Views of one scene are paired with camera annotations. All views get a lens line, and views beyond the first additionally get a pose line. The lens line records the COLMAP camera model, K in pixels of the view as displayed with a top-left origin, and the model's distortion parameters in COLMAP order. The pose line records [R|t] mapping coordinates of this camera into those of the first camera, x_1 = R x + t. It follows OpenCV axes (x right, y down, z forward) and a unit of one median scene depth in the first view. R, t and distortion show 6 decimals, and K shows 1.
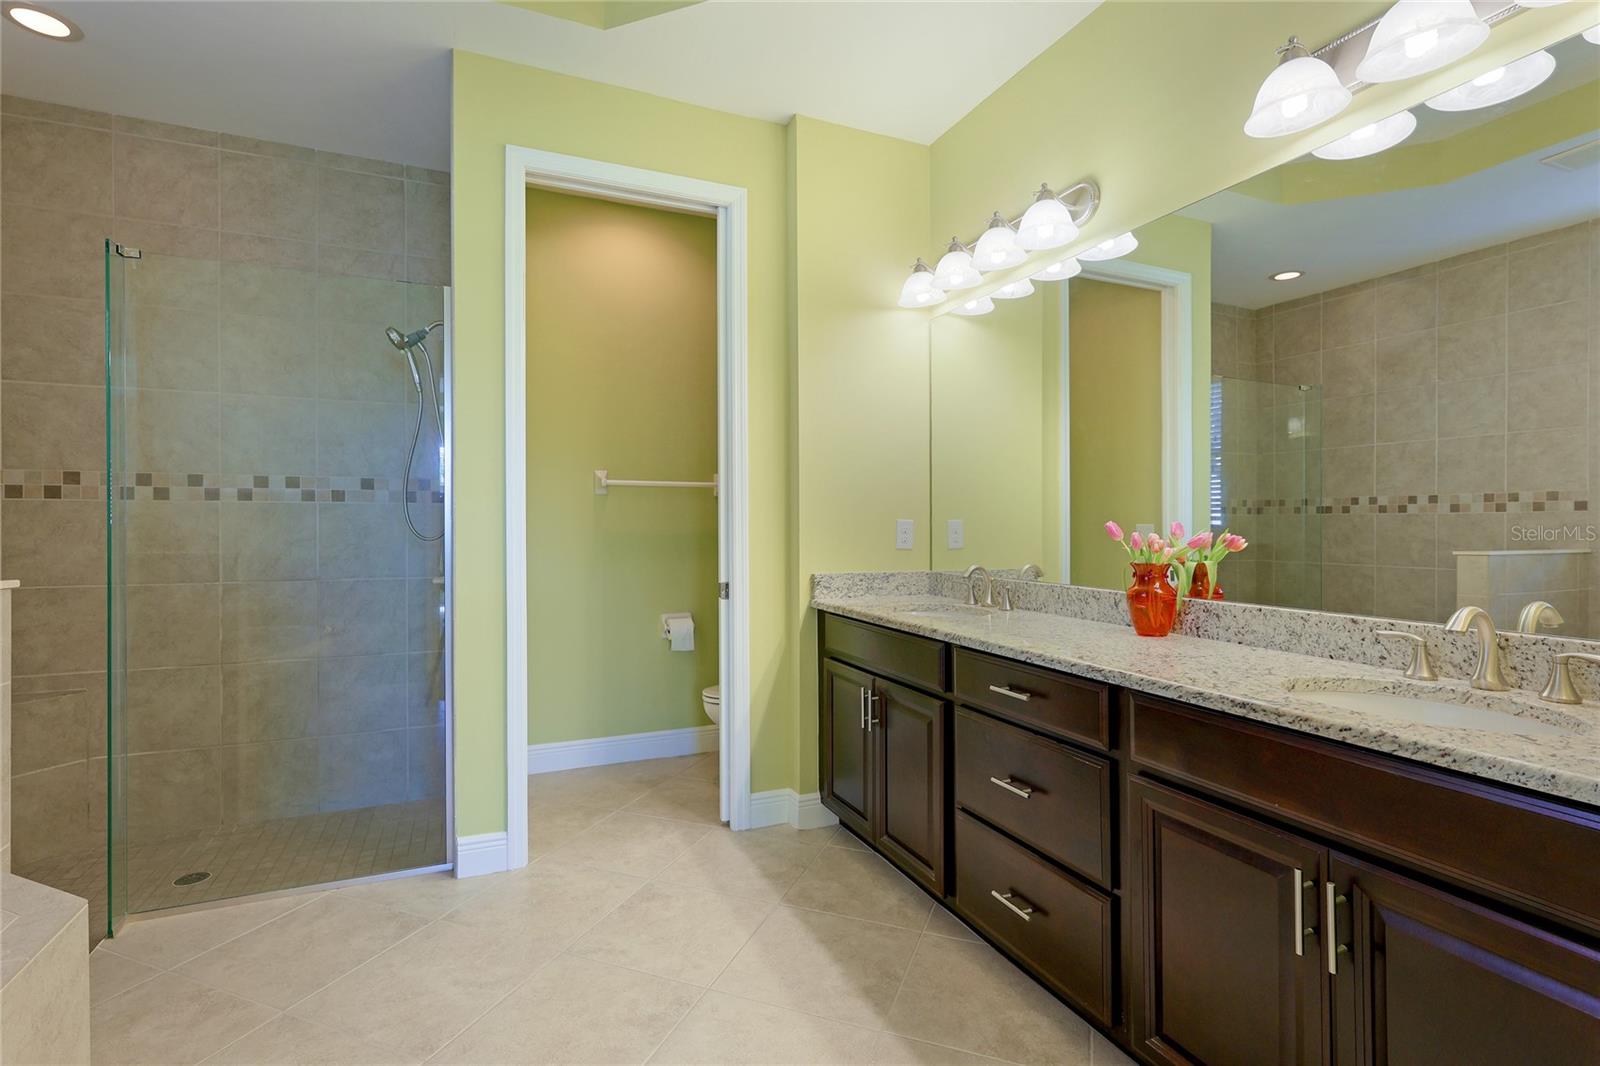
lens RADIAL K [[726.6, 0, 801.3], [0, 726.6, 530.0], [0, 0, 1]] dist [0.000827, -0.000438]
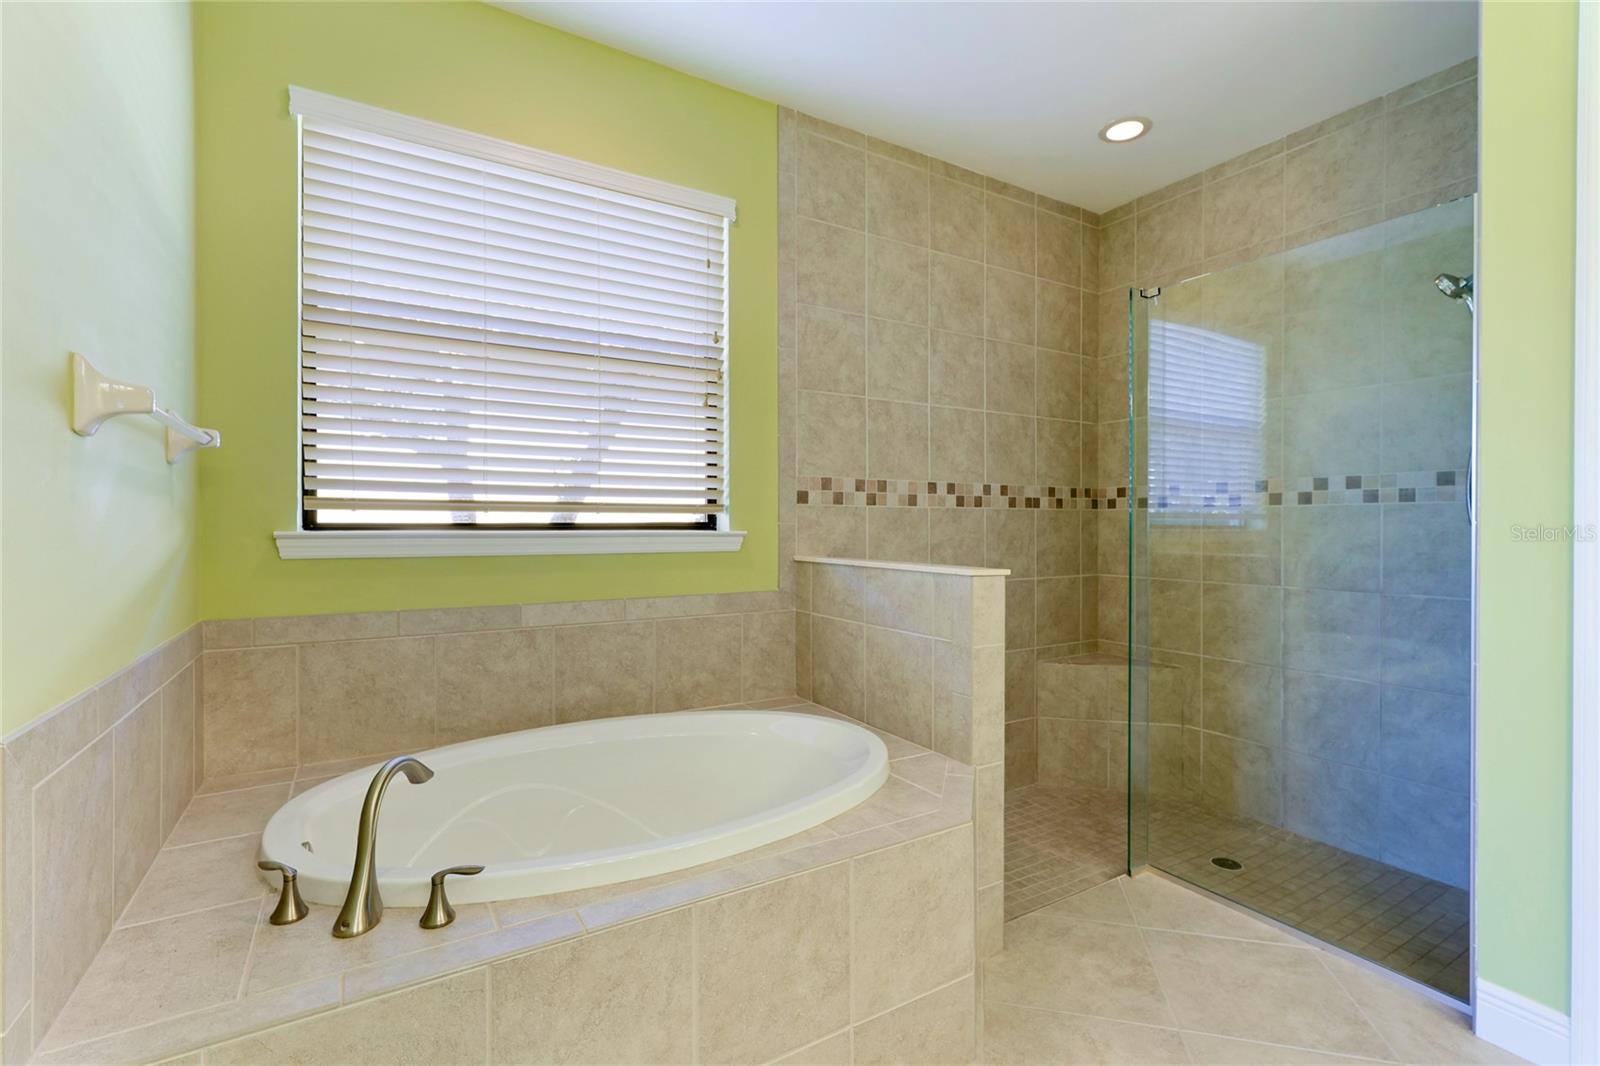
lens RADIAL K [[726.6, 0, 801.3], [0, 726.6, 530.0], [0, 0, 1]] dist [0.000827, -0.000438]
pose [[0.146370, 0.007322, -0.989203, 0.099958], [-0.011631, 0.999916, 0.005681, -0.003796], [0.989162, 0.010674, 0.146443, 0.201887]]
